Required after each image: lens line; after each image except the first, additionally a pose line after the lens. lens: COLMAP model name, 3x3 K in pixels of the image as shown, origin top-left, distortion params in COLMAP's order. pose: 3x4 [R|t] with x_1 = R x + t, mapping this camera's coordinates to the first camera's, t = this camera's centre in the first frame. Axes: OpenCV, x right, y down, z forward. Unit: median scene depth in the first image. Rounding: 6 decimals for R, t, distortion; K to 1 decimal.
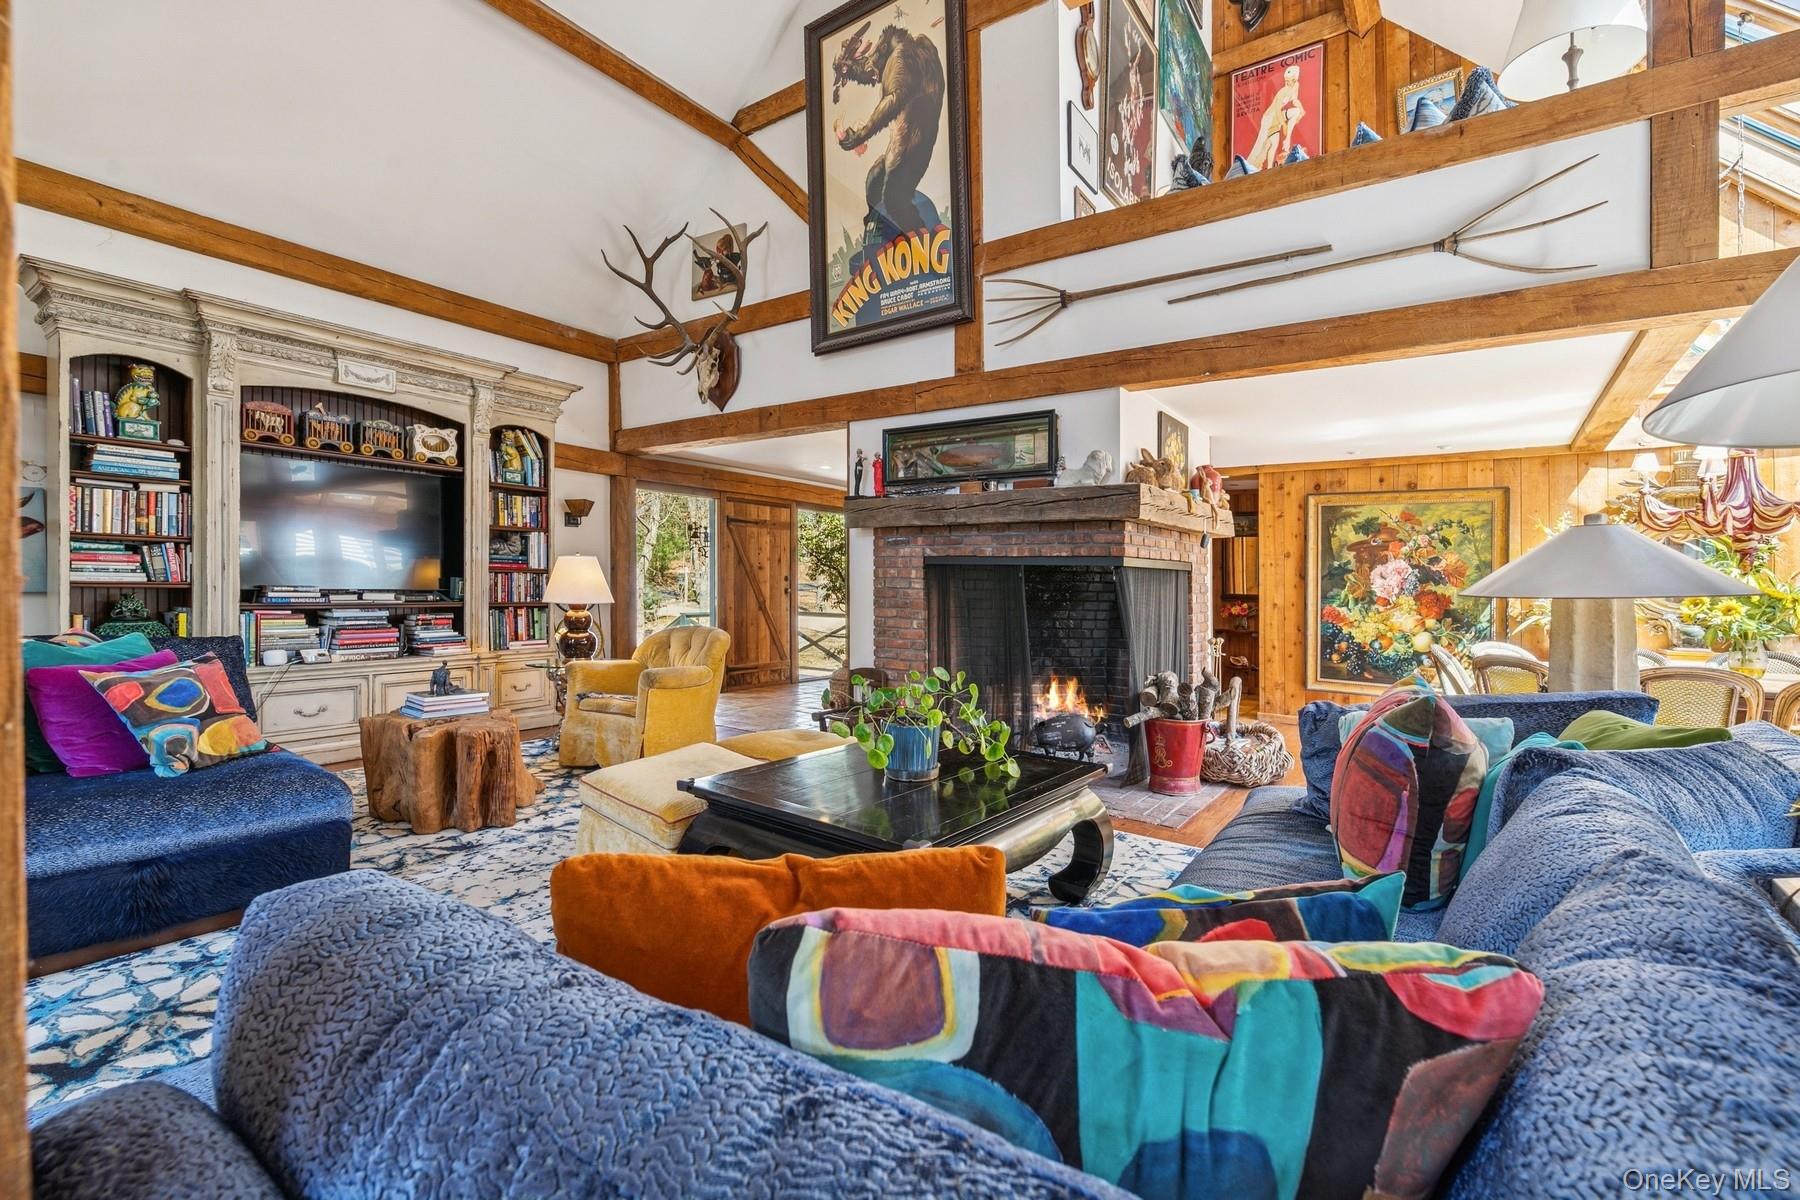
lens RADIAL K [[805.6, 0, 892.6], [0, 805.6, 582.5], [0, 0, 1]] dist [0.003692, 0.000273]
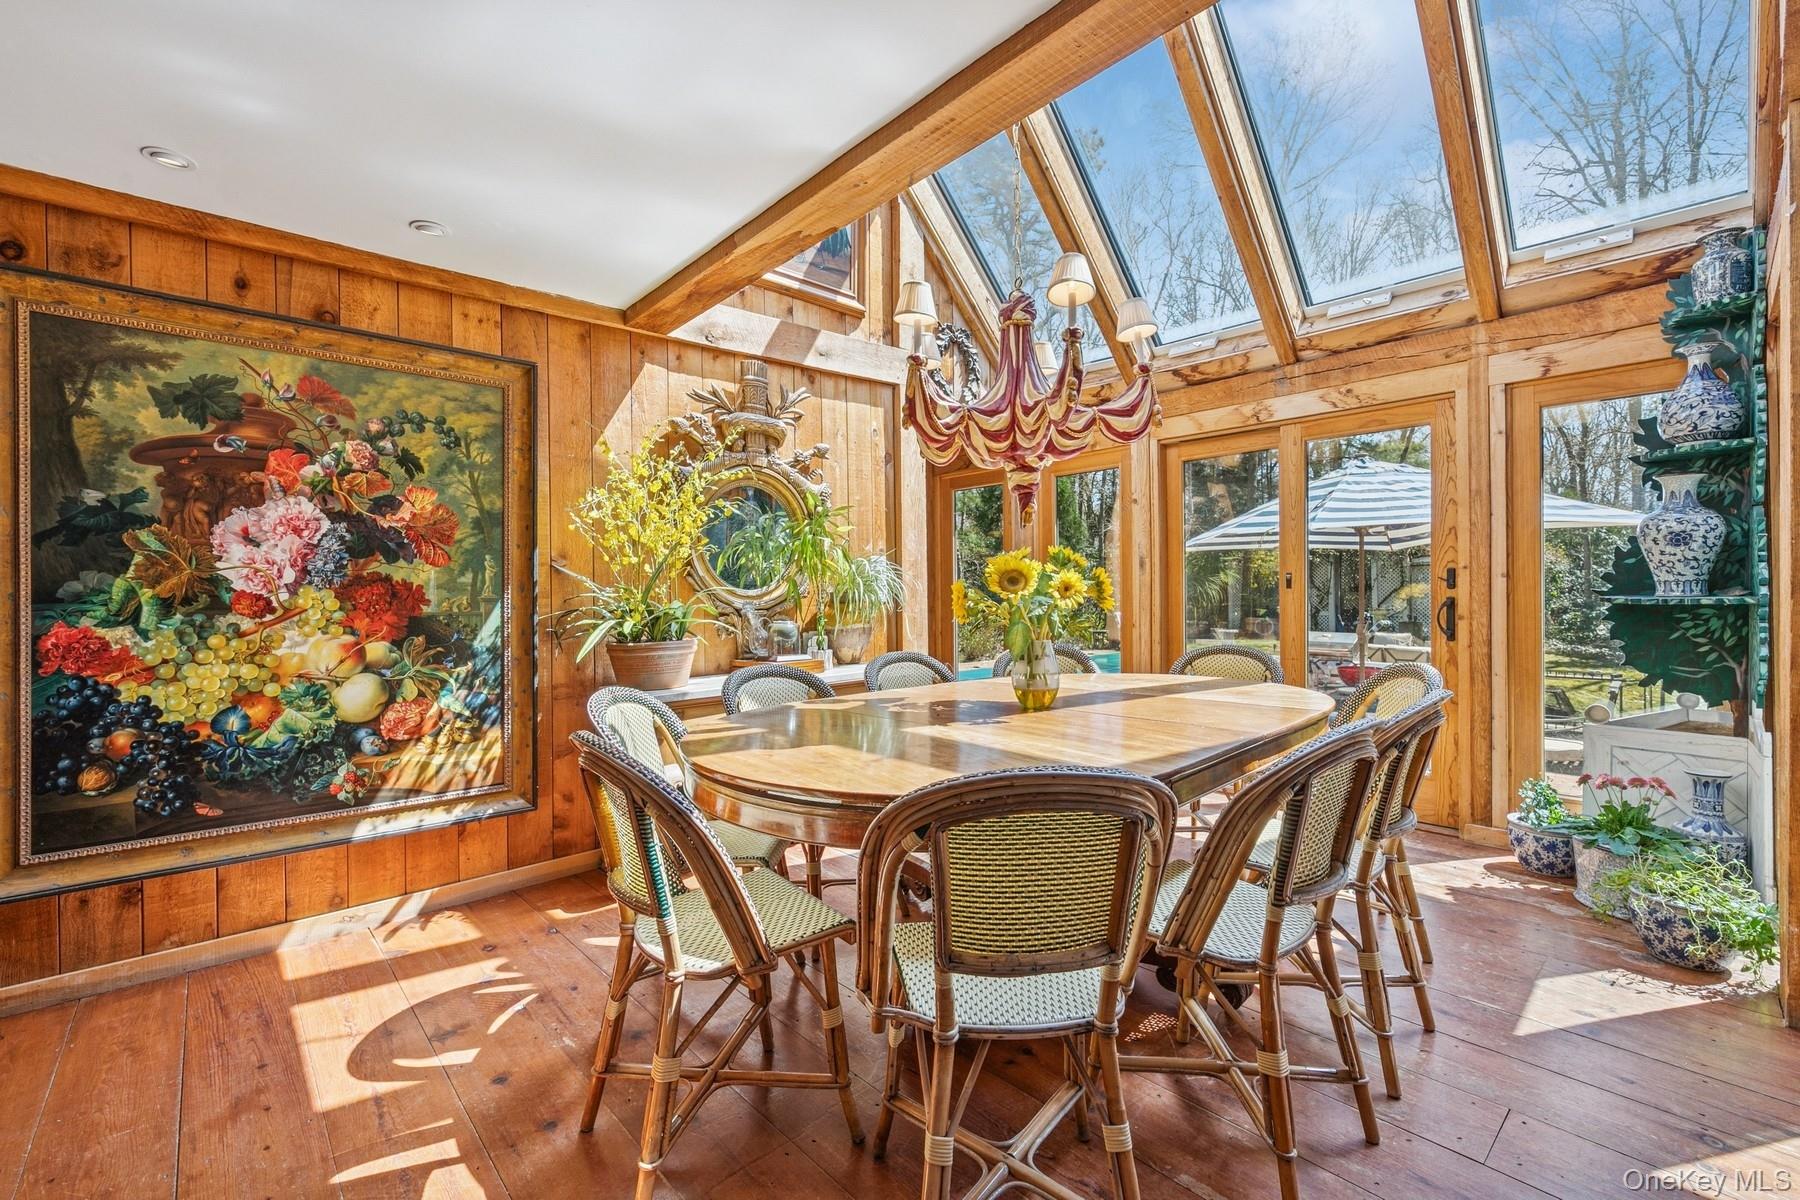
lens RADIAL K [[758.5, 0, 888.4], [0, 758.5, 579.3], [0, 0, 1]] dist [0.002021, 0.000190]
pose [[0.207947, -0.001804, 0.978138, 0.324269], [0.014852, 0.999889, -0.001314, 0.016663], [-0.978027, 0.014801, 0.207951, 0.638702]]
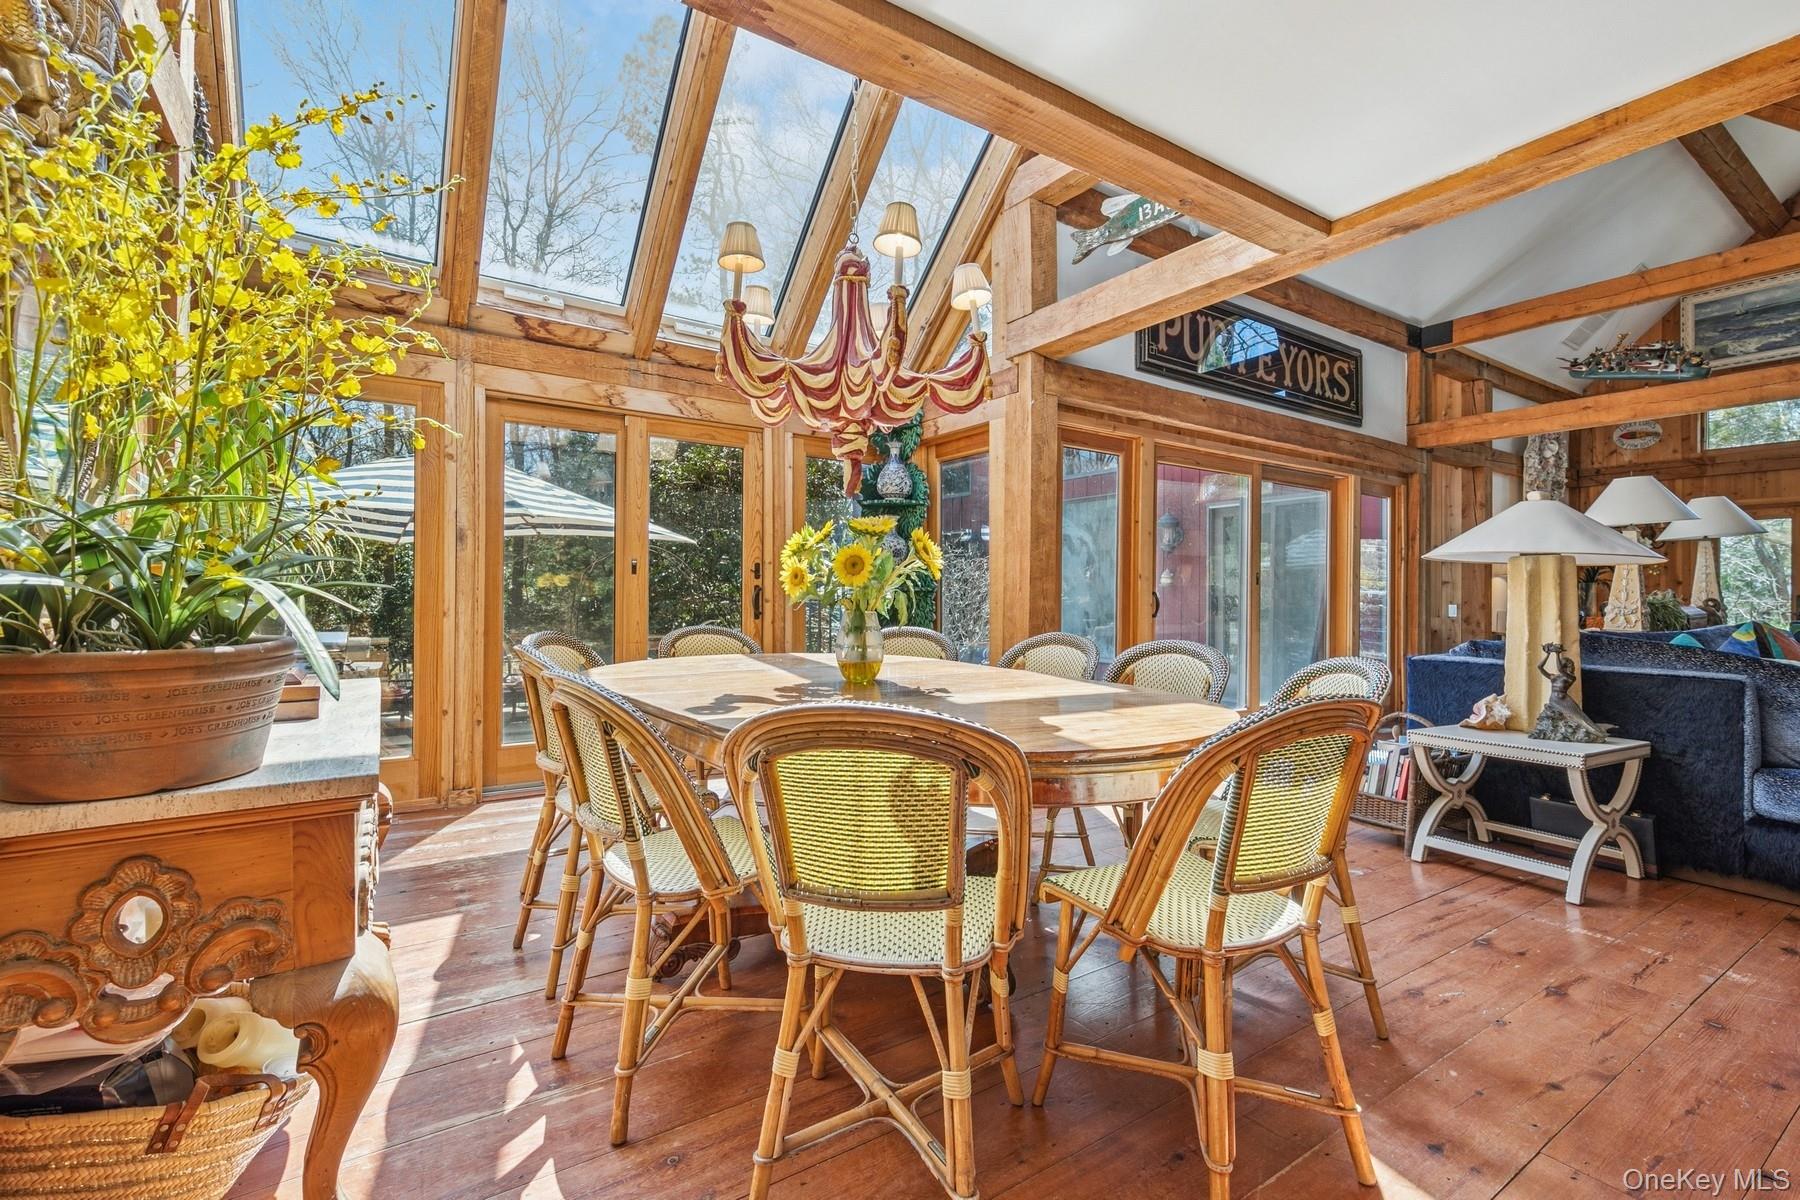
lens RADIAL K [[805.6, 0, 907.2], [0, 805.6, 585.5], [0, 0, 1]] dist [0.003692, 0.000273]
pose [[-0.936262, -0.025036, 0.350408, 0.403042], [-0.030138, 0.999504, -0.009113, 0.023408], [-0.350006, -0.019093, -0.936553, 0.765759]]
